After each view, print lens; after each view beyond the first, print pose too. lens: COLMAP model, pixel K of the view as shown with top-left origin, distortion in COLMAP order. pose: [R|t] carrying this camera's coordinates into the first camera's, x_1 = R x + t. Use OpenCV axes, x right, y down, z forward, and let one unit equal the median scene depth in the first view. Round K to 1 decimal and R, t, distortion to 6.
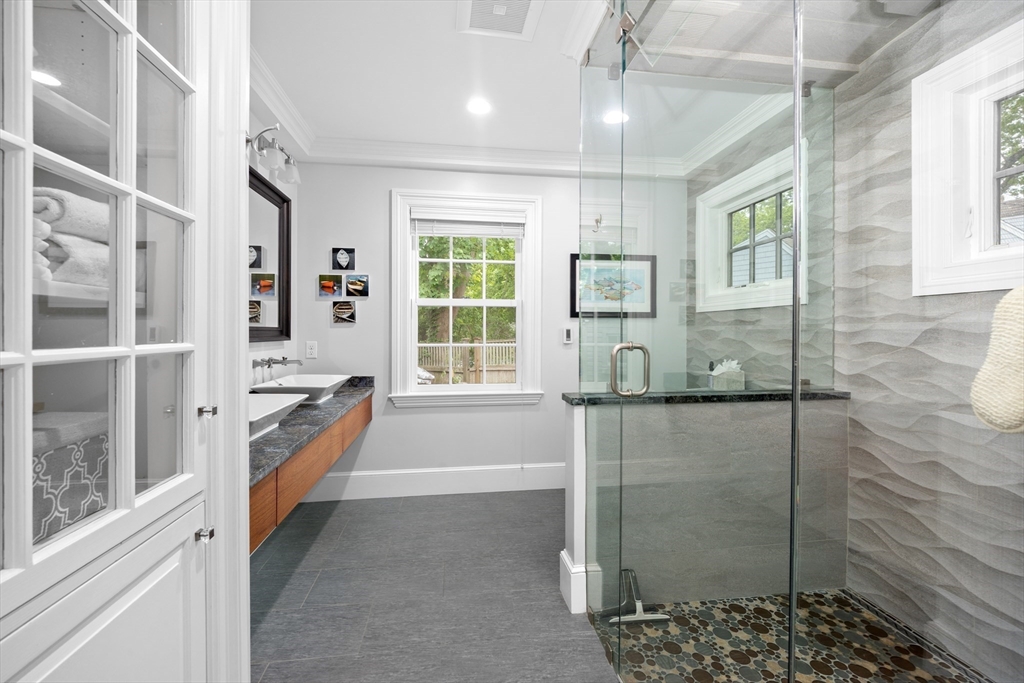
lens RADIAL K [[440.7, 0, 512.2], [0, 440.7, 334.3], [0, 0, 1]] dist [-0.000560, -0.000102]
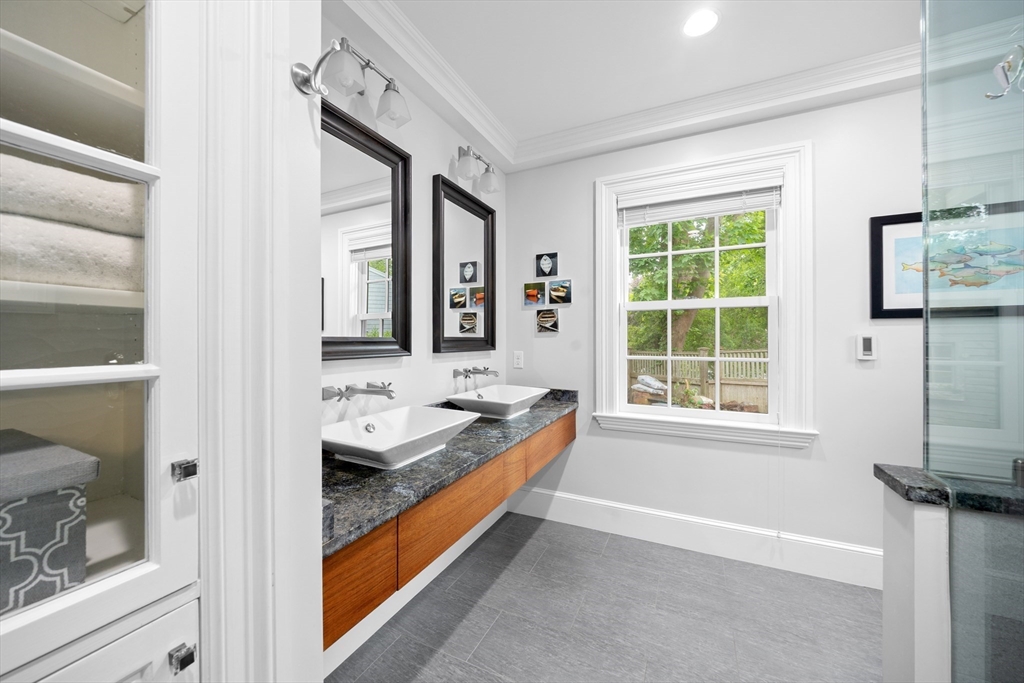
lens RADIAL K [[374.8, 0, 511.6], [0, 374.8, 338.1], [0, 0, 1]] dist [-0.002912, -0.001808]
pose [[0.826708, -0.005707, -0.562603, 0.007277], [-0.000604, 0.999939, -0.011030, -0.004566], [0.562632, 0.009459, 0.826654, 0.294755]]
